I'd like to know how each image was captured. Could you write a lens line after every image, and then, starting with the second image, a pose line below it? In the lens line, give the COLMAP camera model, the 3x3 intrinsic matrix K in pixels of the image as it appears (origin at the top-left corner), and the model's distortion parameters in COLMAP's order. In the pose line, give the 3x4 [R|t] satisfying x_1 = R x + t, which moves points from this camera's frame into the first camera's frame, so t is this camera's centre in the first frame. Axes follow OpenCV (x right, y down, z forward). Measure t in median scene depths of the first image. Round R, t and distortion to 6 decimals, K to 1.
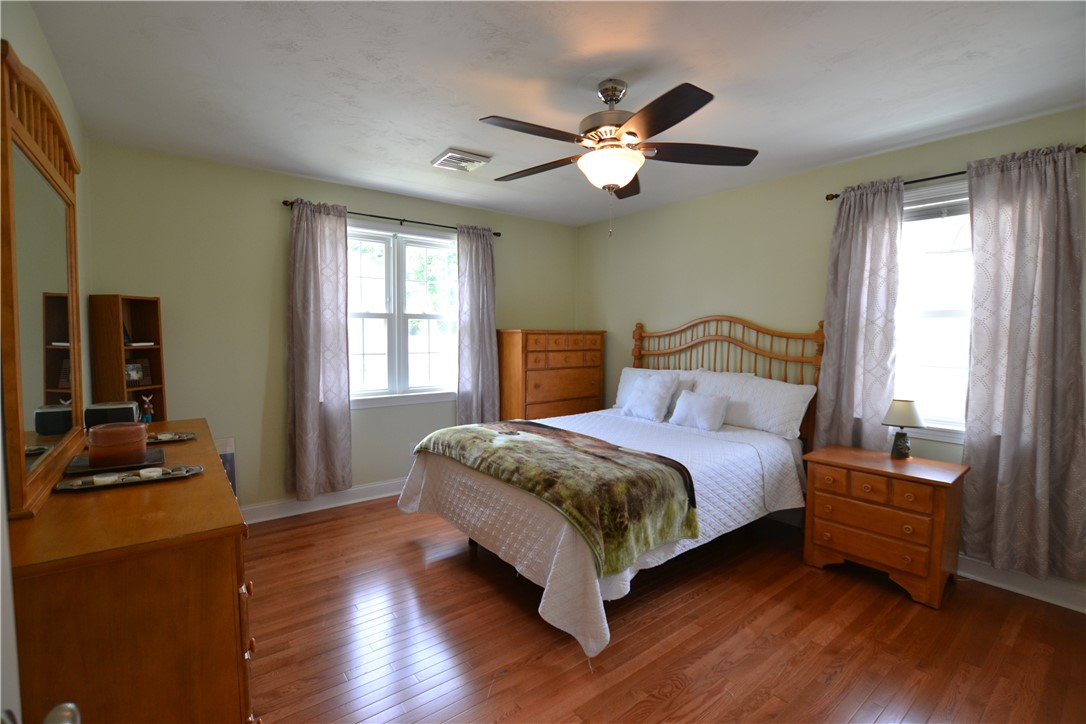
lens RADIAL K [[484.2, 0, 543.0], [0, 484.2, 362.0], [0, 0, 1]] dist [-0.023994, 0.000068]
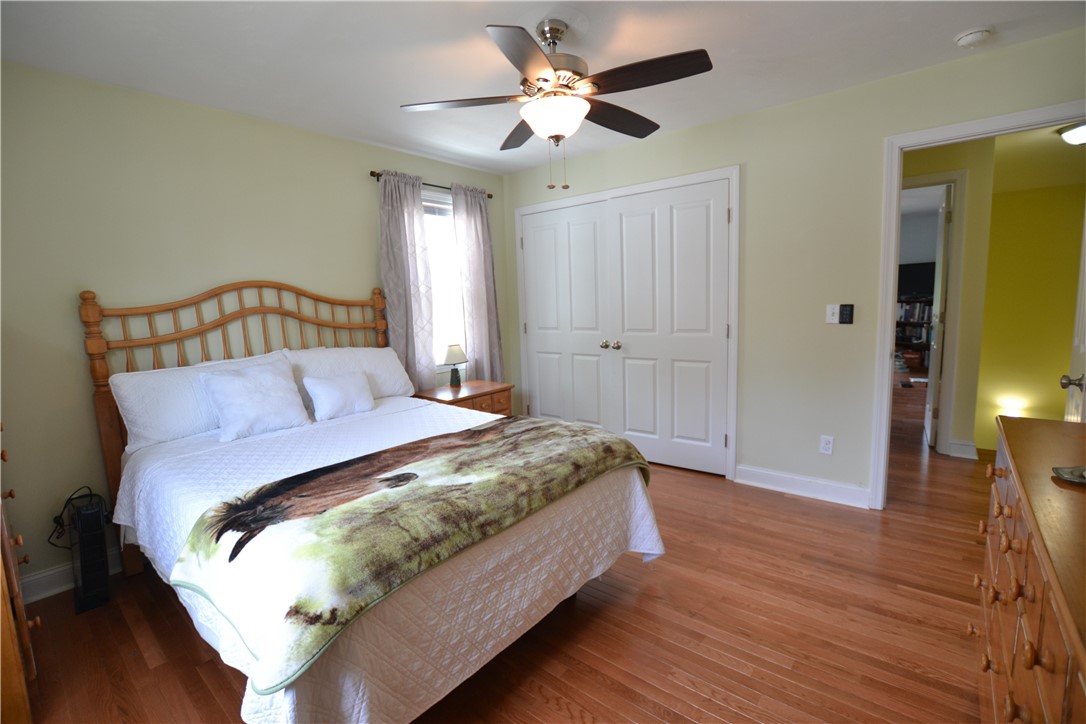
lens RADIAL K [[484.2, 0, 543.0], [0, 484.2, 362.0], [0, 0, 1]] dist [-0.023994, 0.000068]
pose [[-0.233301, -0.112426, 0.965883, -0.561612], [0.103733, 0.984749, 0.139678, -0.034850], [-0.966856, 0.132781, -0.218081, 0.884320]]
